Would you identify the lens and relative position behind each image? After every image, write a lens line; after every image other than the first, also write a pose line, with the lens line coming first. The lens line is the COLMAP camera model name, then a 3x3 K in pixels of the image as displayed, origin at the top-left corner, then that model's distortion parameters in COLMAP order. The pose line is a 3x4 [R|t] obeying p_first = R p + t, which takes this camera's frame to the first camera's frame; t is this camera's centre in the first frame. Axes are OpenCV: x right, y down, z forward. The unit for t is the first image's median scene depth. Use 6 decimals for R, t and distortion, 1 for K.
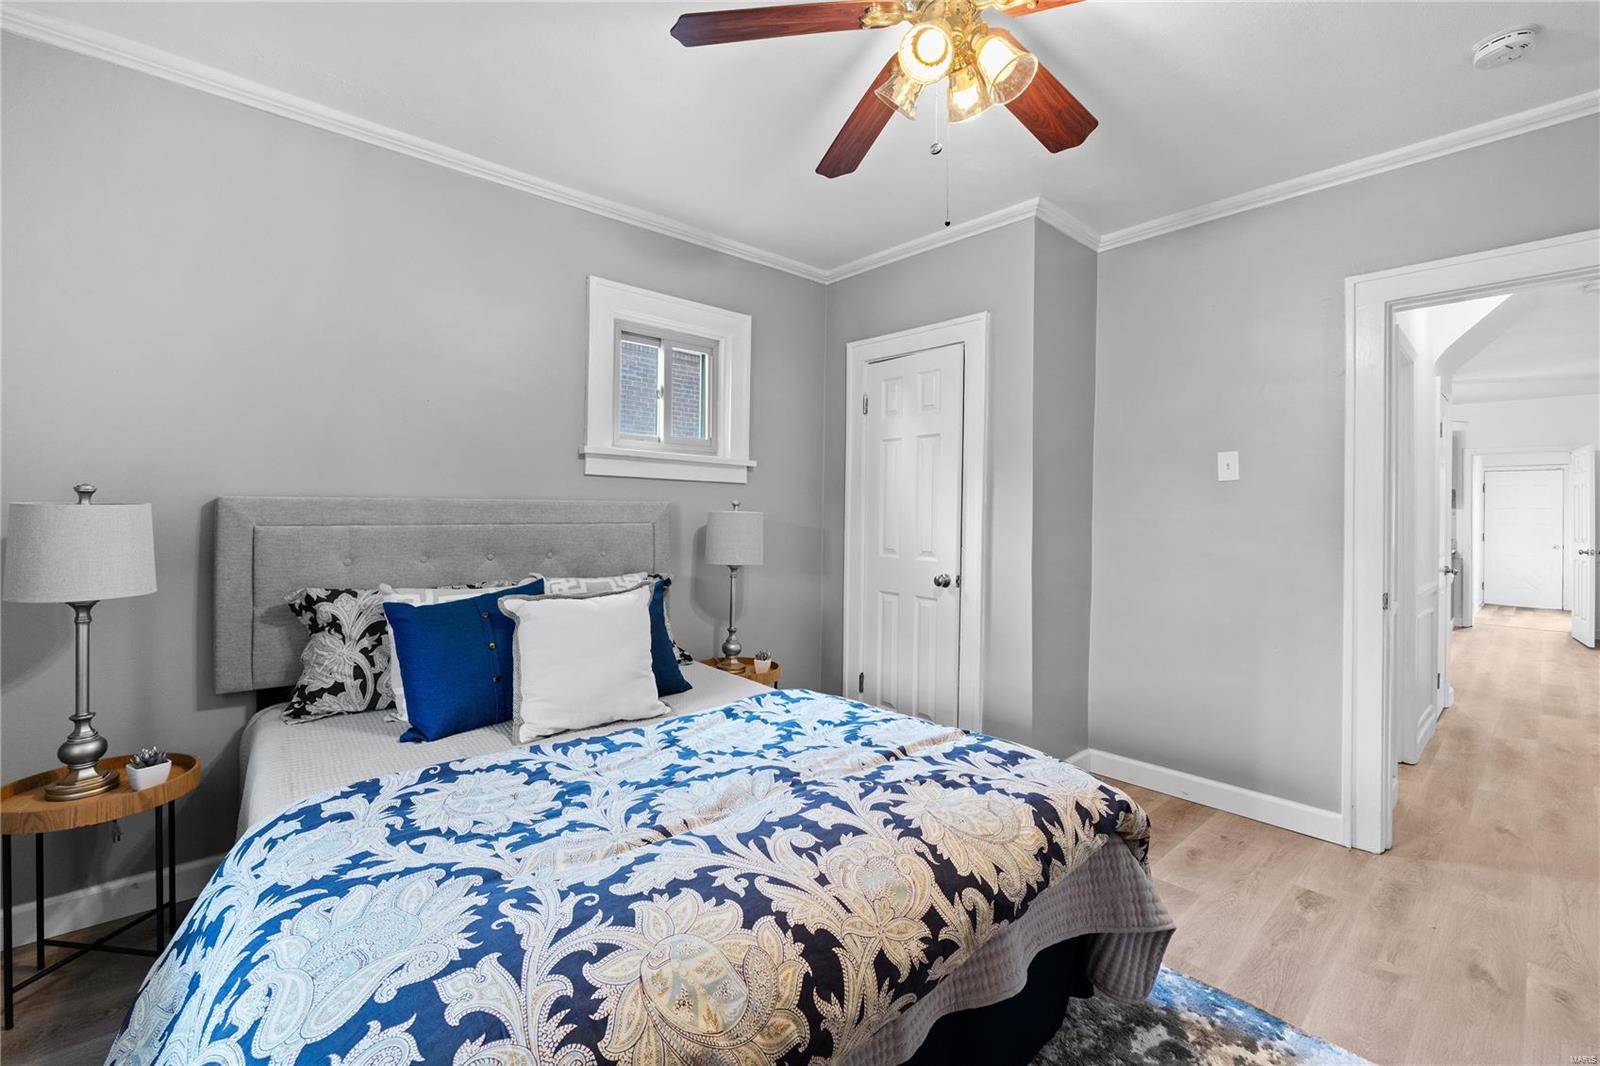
lens RADIAL K [[692.5, 0, 792.7], [0, 692.5, 496.0], [0, 0, 1]] dist [0.000635, -0.000713]
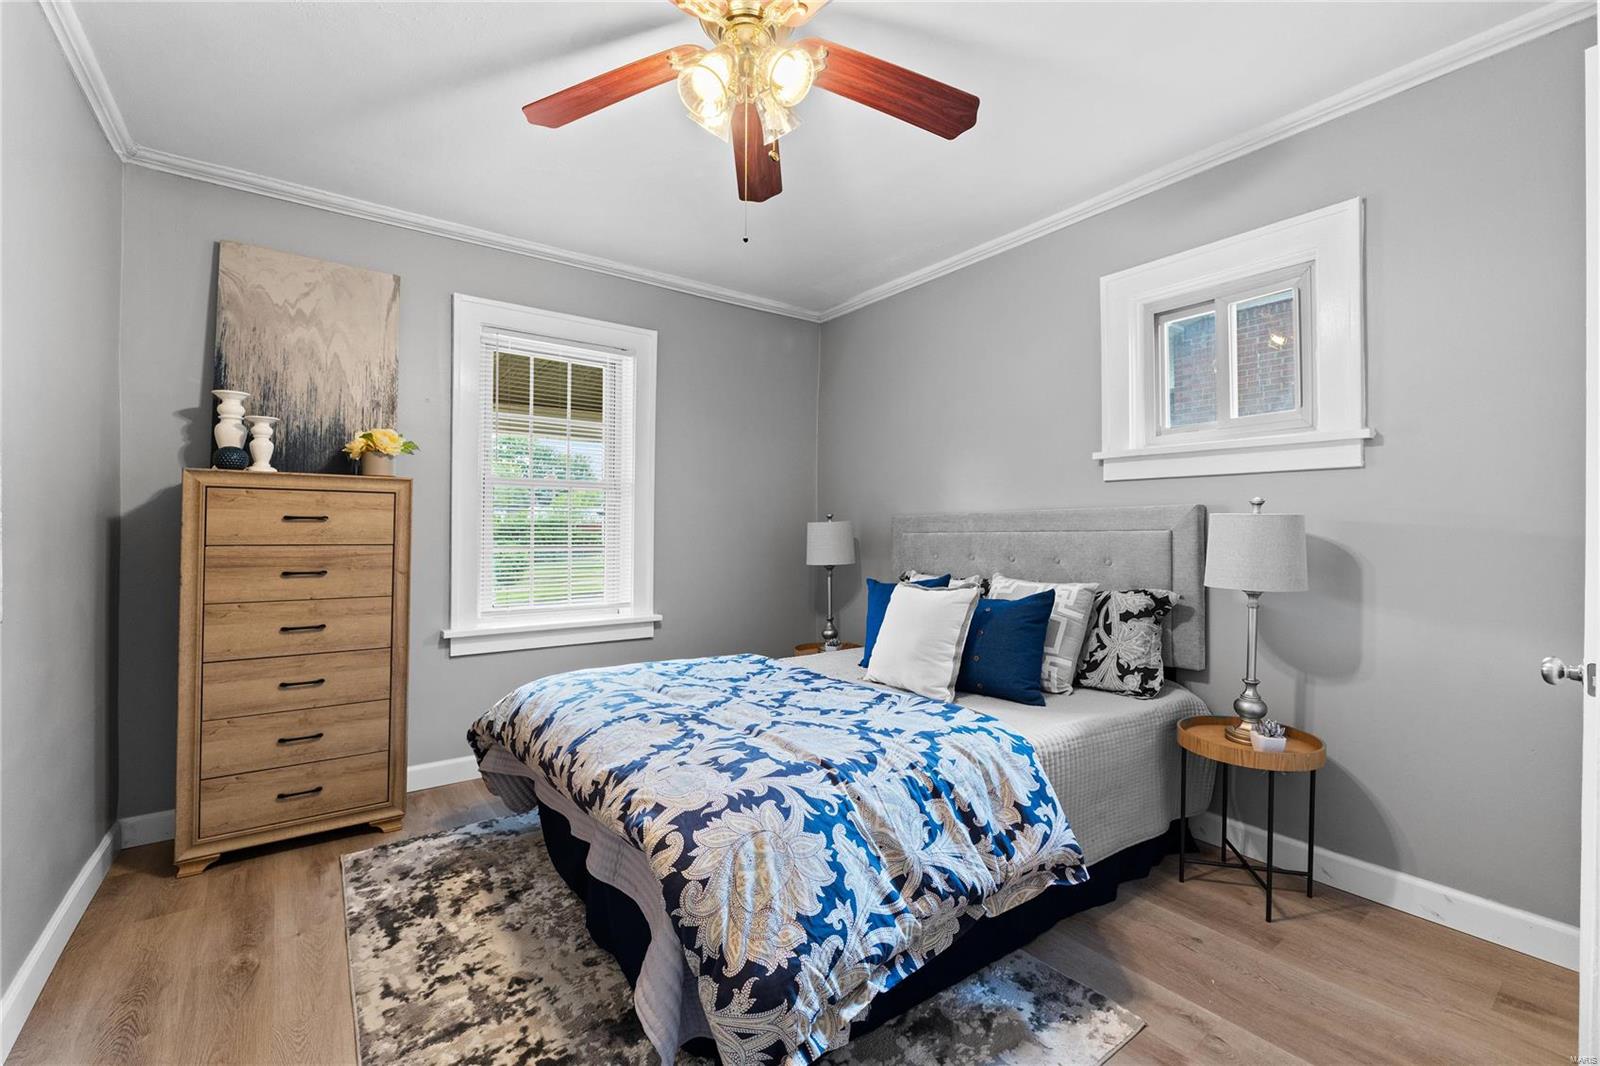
lens RADIAL K [[668.0, 0, 802.9], [0, 668.0, 513.6], [0, 0, 1]] dist [-0.007256, -0.000057]
pose [[-0.081563, -0.027185, -0.996297, 0.961792], [0.036115, 0.998891, -0.030212, 0.041726], [0.996014, -0.038445, -0.080491, 0.917699]]
